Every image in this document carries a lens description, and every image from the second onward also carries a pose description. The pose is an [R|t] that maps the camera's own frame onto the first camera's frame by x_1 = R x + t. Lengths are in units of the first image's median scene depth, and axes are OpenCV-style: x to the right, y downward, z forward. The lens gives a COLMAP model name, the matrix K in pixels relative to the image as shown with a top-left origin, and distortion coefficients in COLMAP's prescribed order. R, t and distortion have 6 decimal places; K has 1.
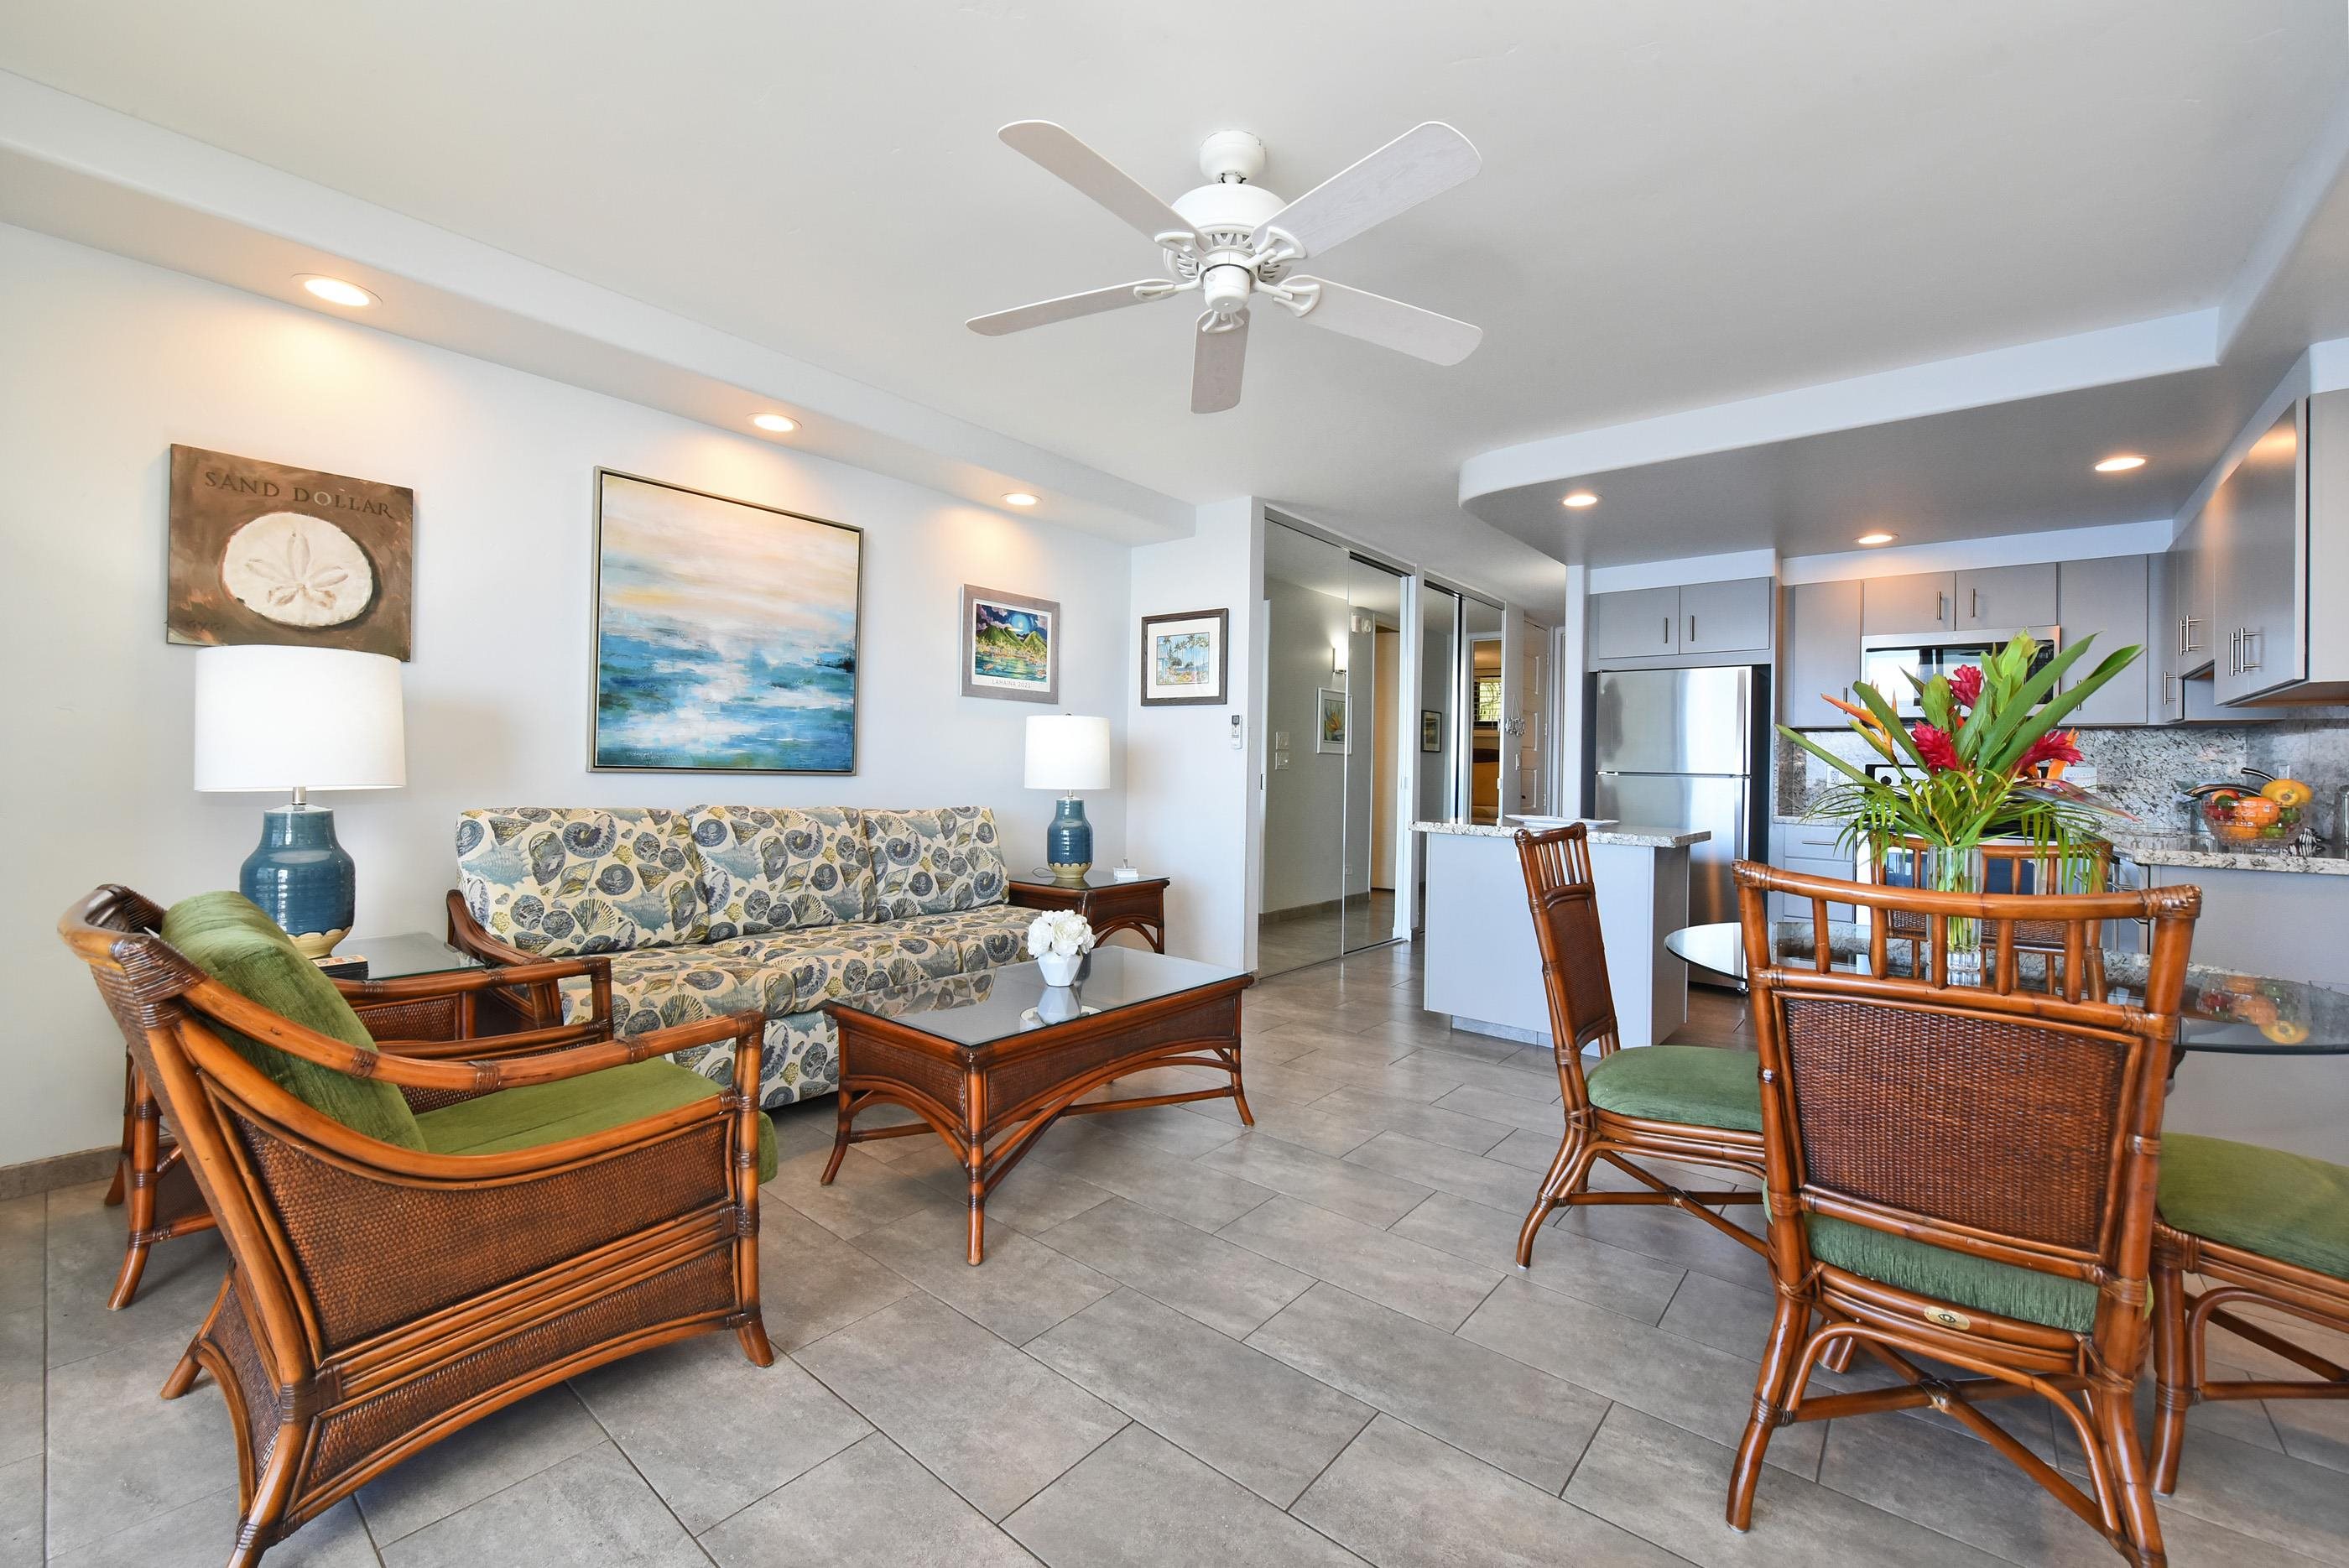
lens RADIAL K [[937.7, 0, 1172.9], [0, 937.7, 762.2], [0, 0, 1]] dist [-0.005945, -0.001874]
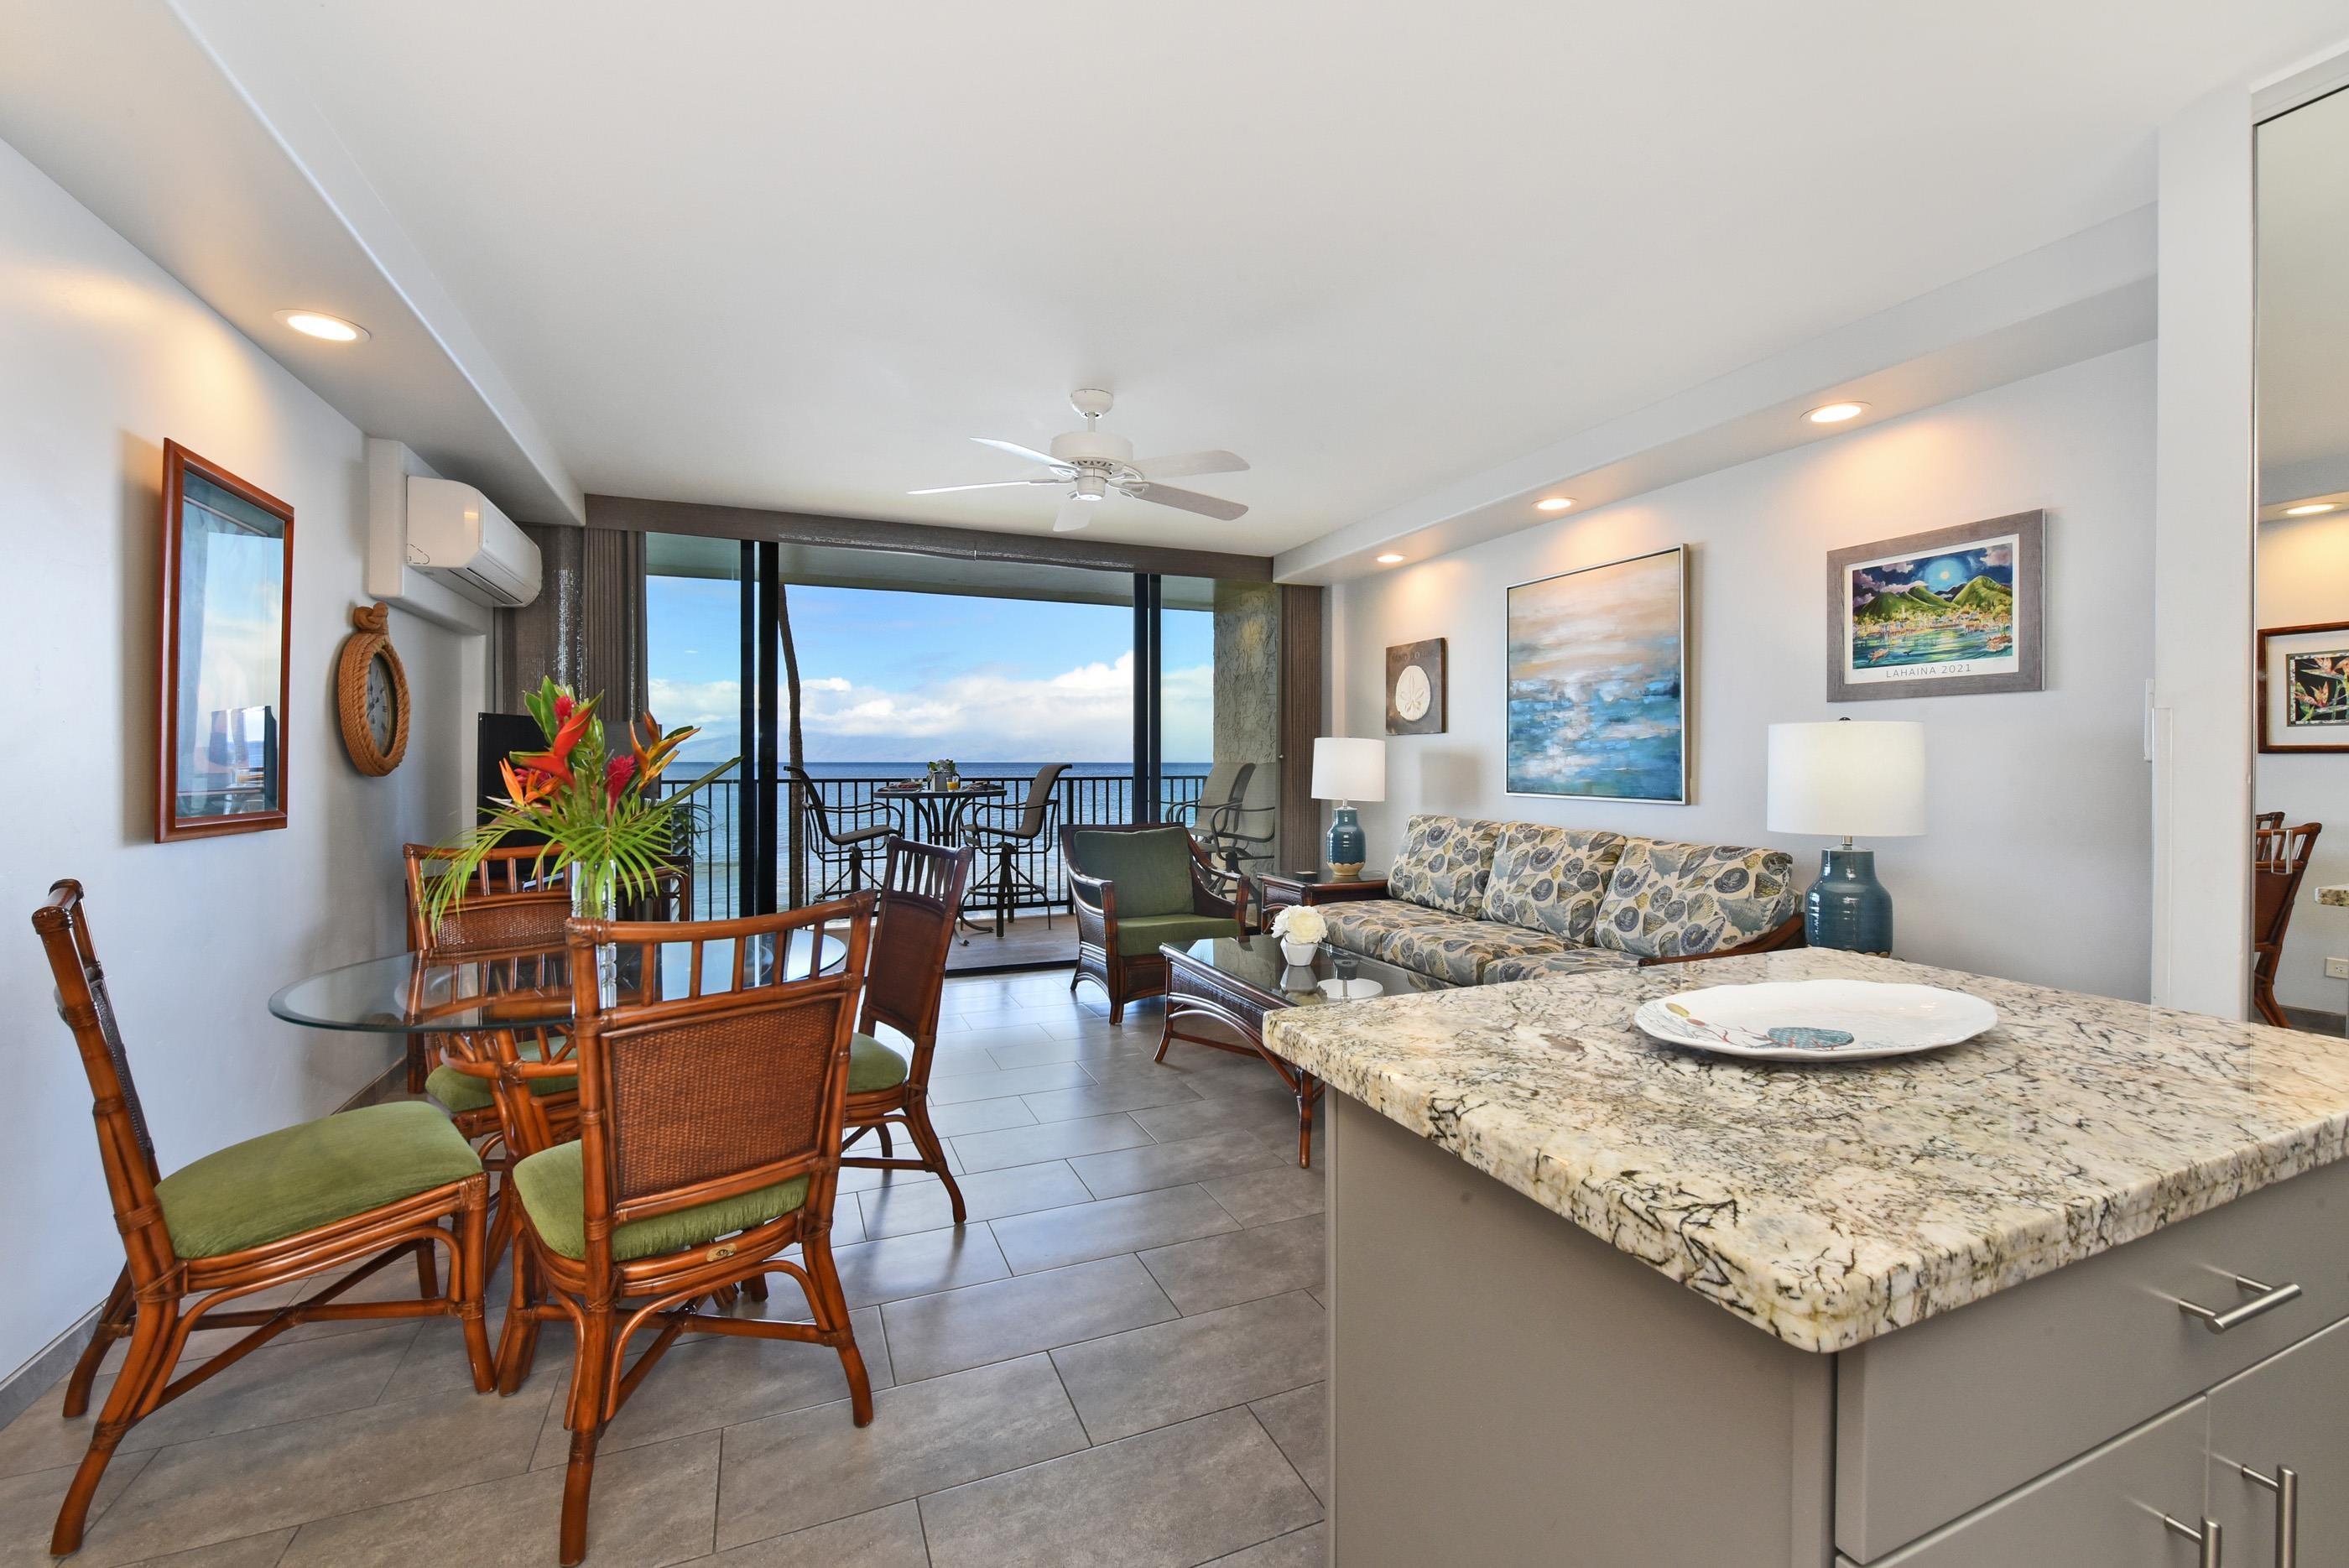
lens RADIAL K [[937.7, 0, 1202.6], [0, 937.7, 810.3], [0, 0, 1]] dist [-0.005945, -0.001874]
pose [[-0.422458, 0.025743, -0.906017, 0.791542], [-0.002151, 0.999565, 0.029404, -0.007458], [0.906380, 0.014371, -0.422219, 1.036389]]
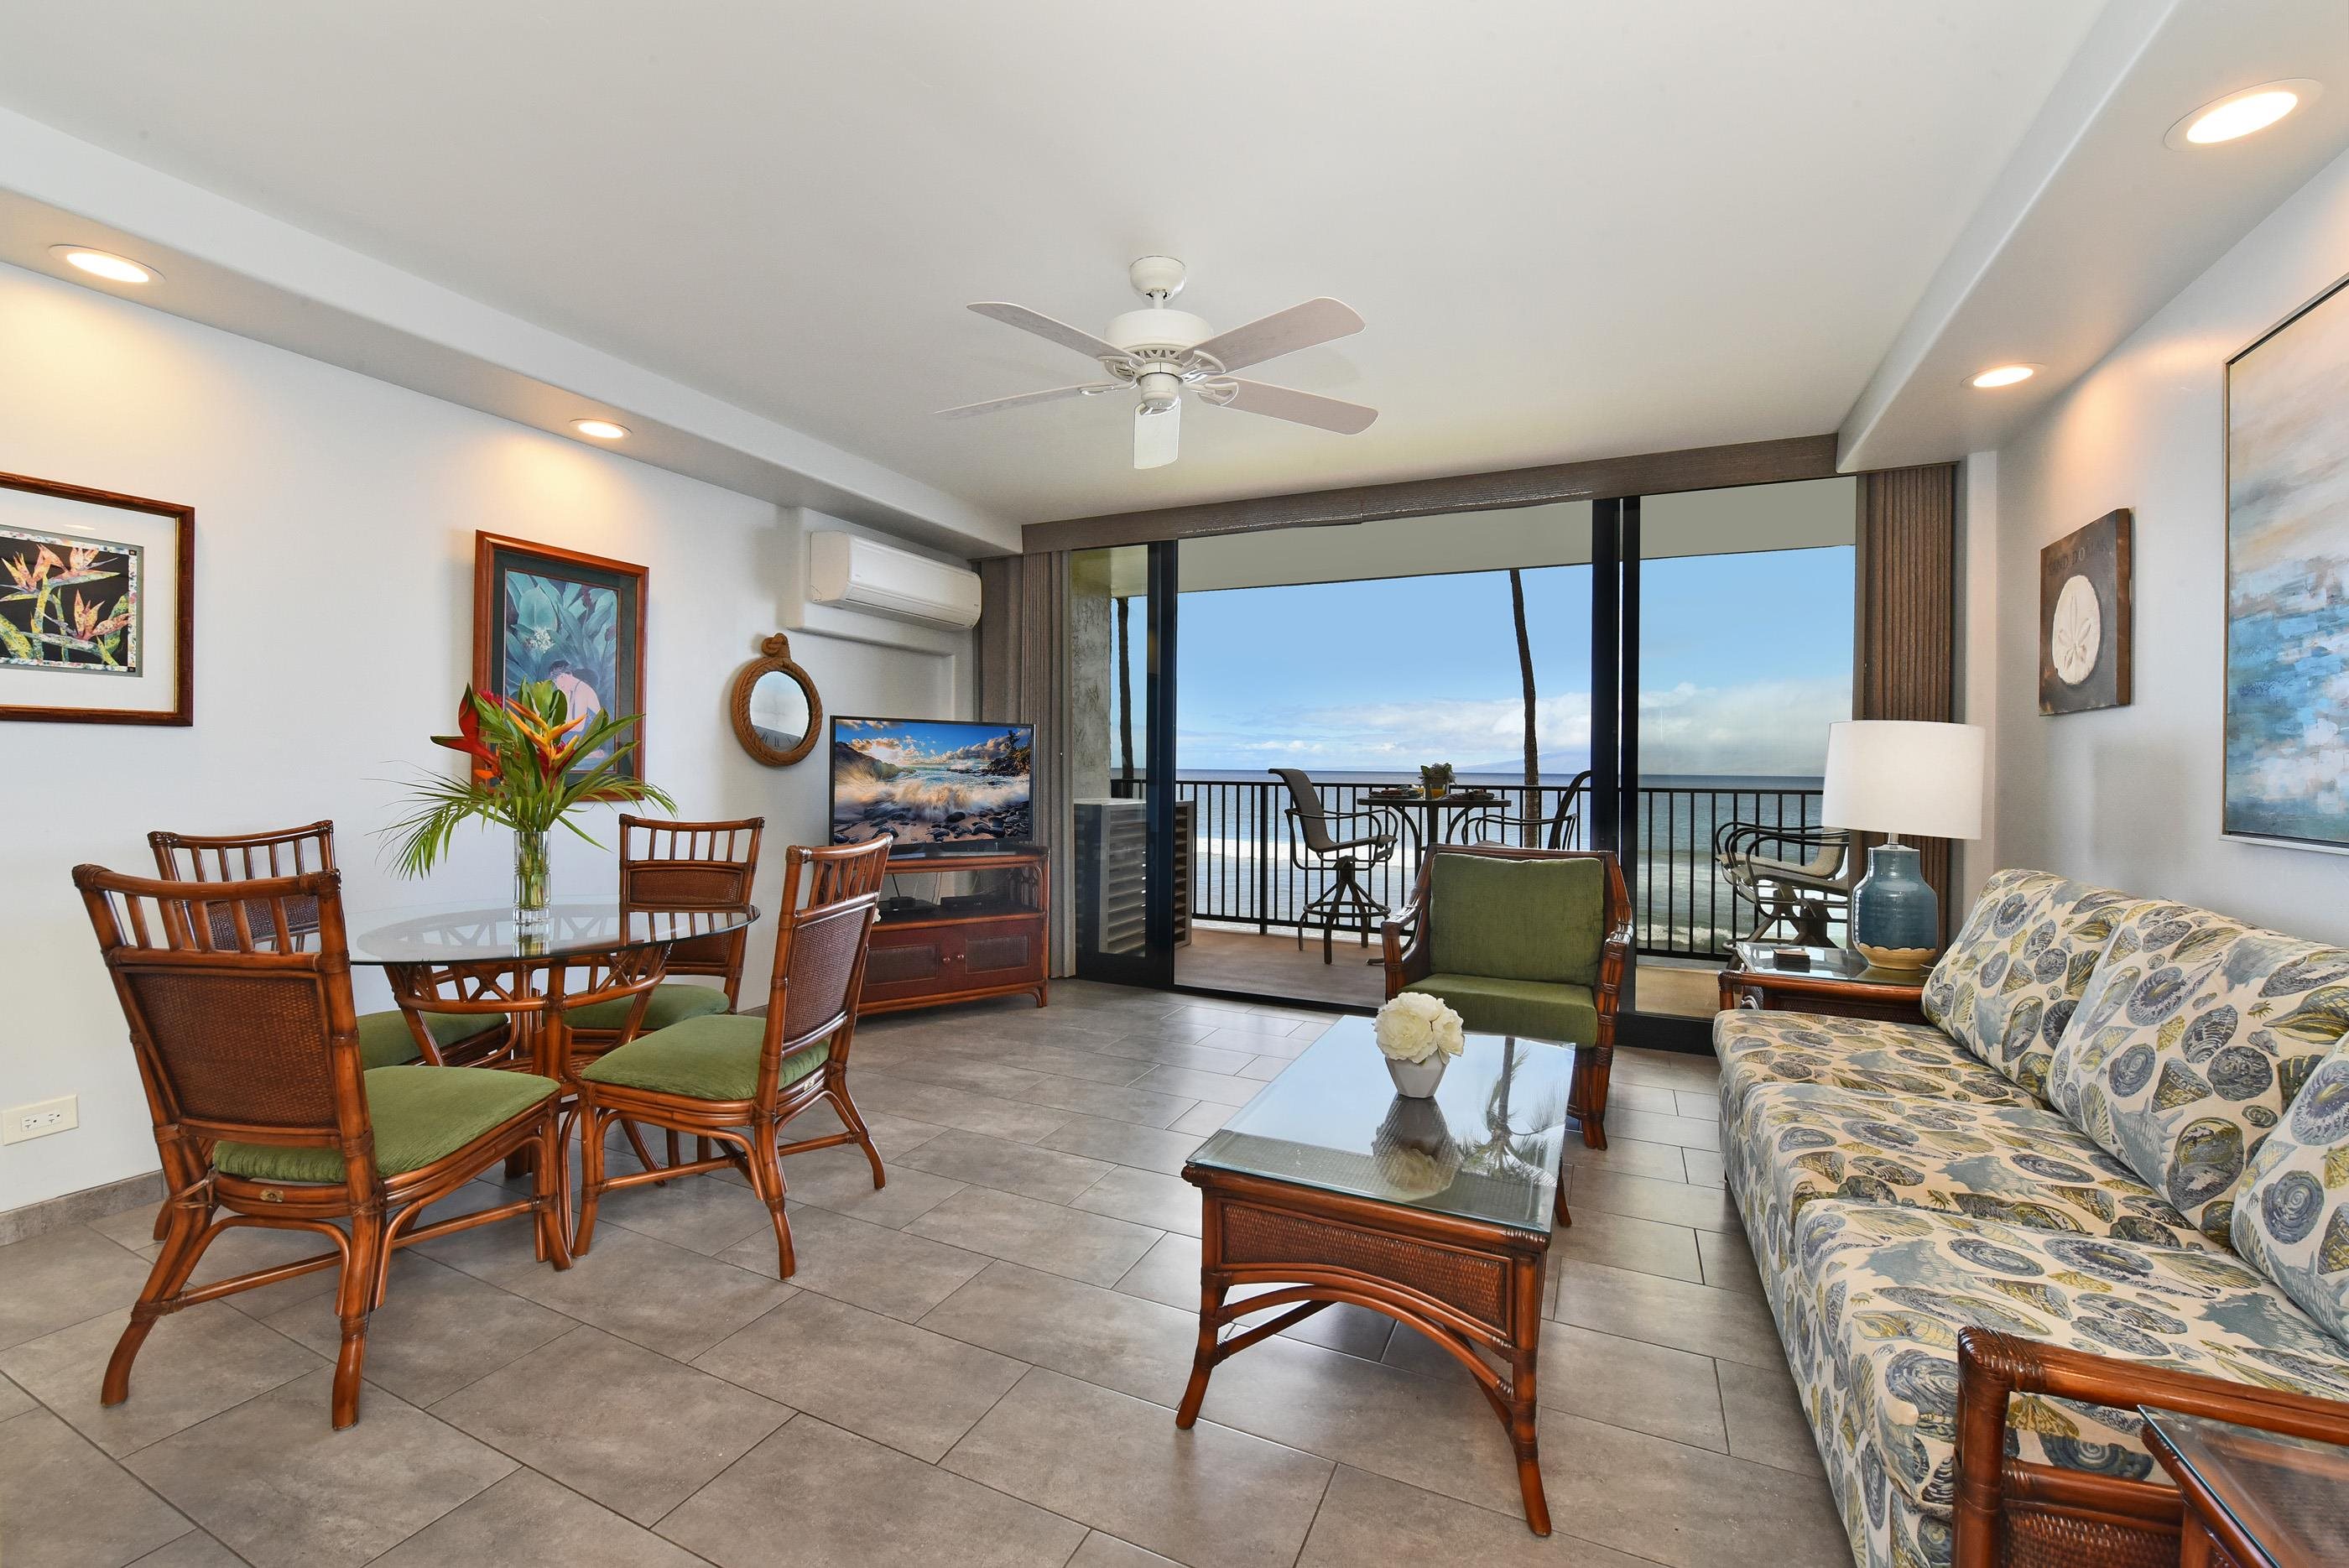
lens RADIAL K [[968.4, 0, 1167.0], [0, 968.4, 783.0], [0, 0, 1]] dist [-0.012387, -0.001125]
pose [[-0.962883, -0.031481, -0.268077, 0.209466], [-0.033177, 0.999448, 0.001799, -0.005360], [0.267872, 0.010626, -0.963396, 1.245068]]
